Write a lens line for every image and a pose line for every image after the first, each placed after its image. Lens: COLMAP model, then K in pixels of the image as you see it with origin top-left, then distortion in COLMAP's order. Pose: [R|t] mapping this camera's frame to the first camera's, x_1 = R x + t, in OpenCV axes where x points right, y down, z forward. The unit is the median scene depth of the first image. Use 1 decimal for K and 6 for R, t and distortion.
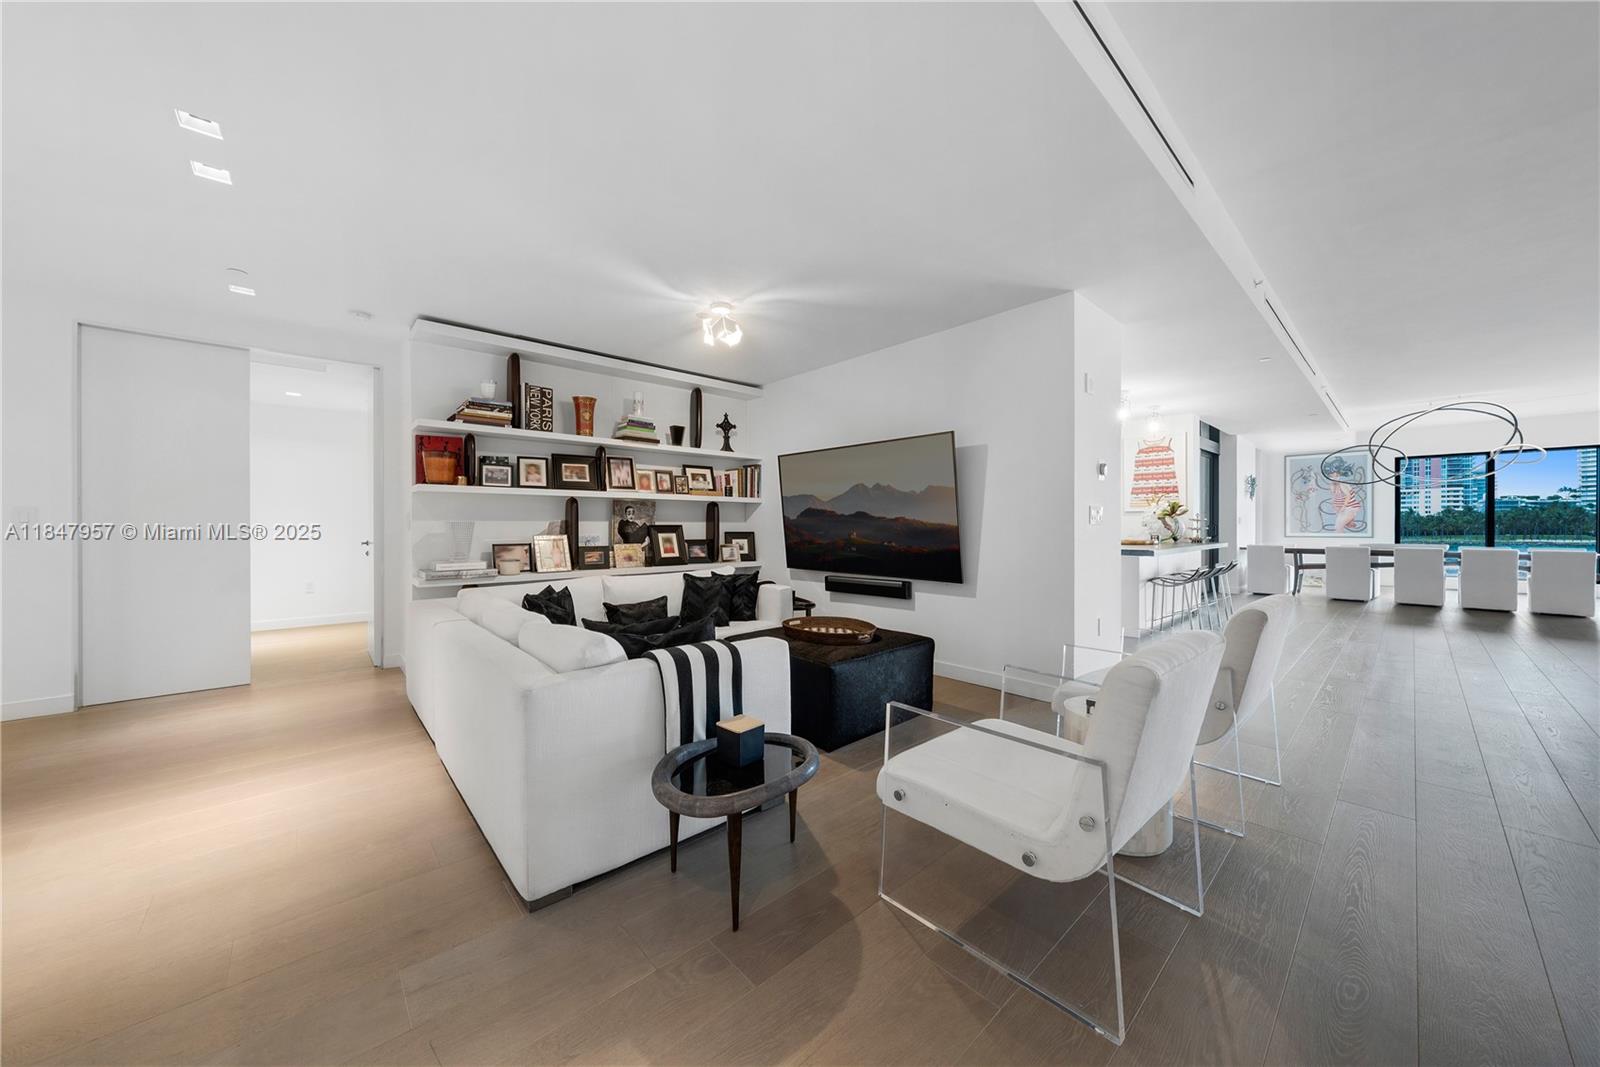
lens RADIAL K [[555.5, 0, 800.5], [0, 555.5, 529.4], [0, 0, 1]] dist [-0.002528, -0.000118]
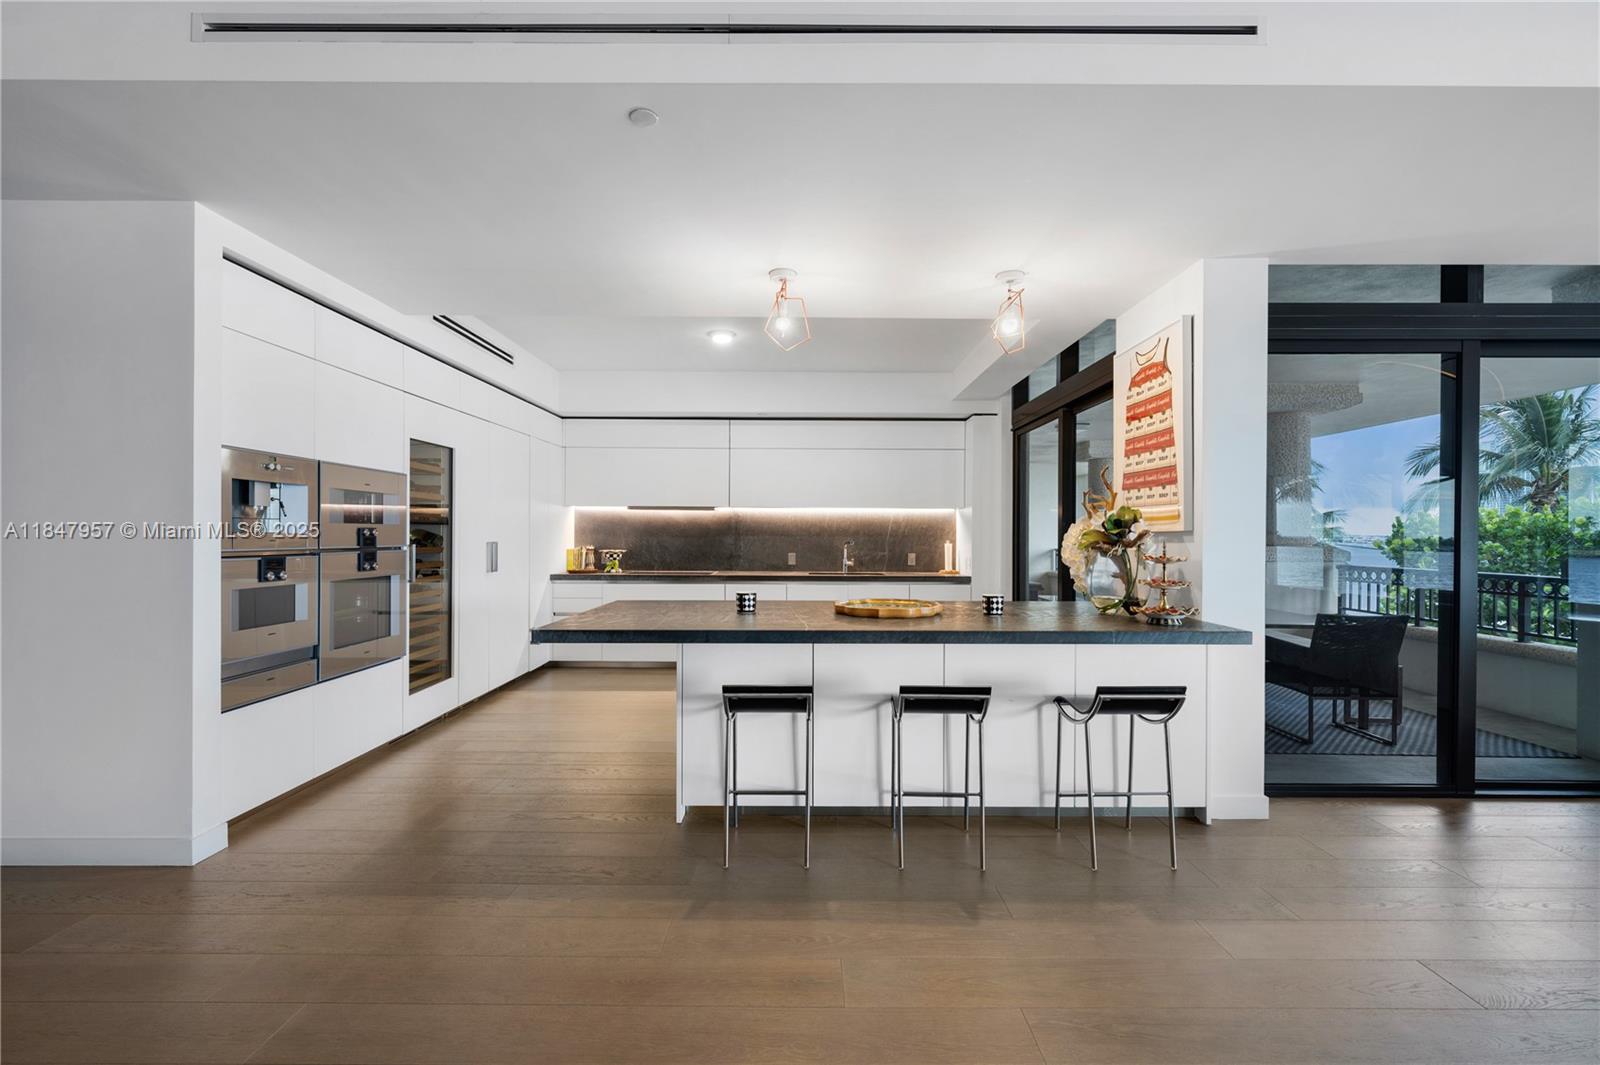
lens RADIAL K [[670.7, 0, 808.1], [0, 670.7, 541.3], [0, 0, 1]] dist [-0.001478, -0.000277]
pose [[0.741292, 0.013409, -0.671048, 0.910637], [-0.010239, 0.999910, 0.008670, -0.032712], [0.671104, 0.000444, 0.741363, 0.571596]]
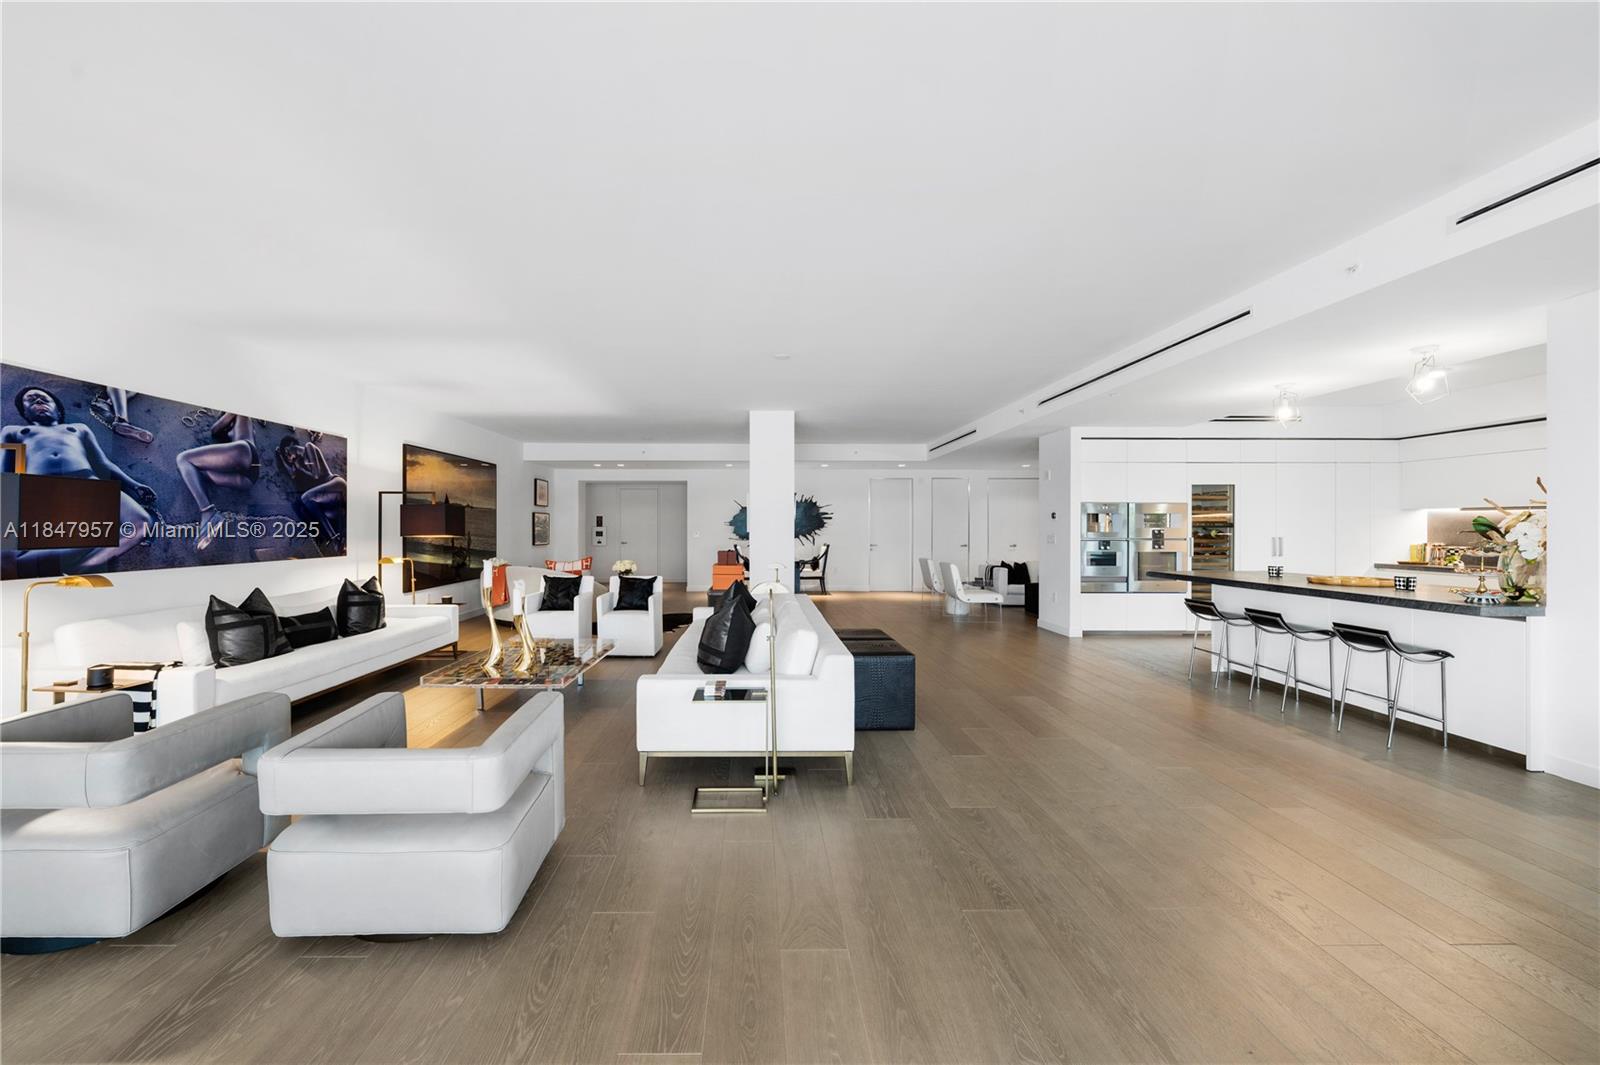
lens RADIAL K [[626.6, 0, 761.2], [0, 626.6, 531.2], [0, 0, 1]] dist [0.000277, 0.000010]
pose [[-0.666769, 0.006097, -0.745239, 1.651971], [-0.002642, 0.999941, 0.010545, -0.042895], [0.745260, 0.009000, -0.666714, 0.979405]]
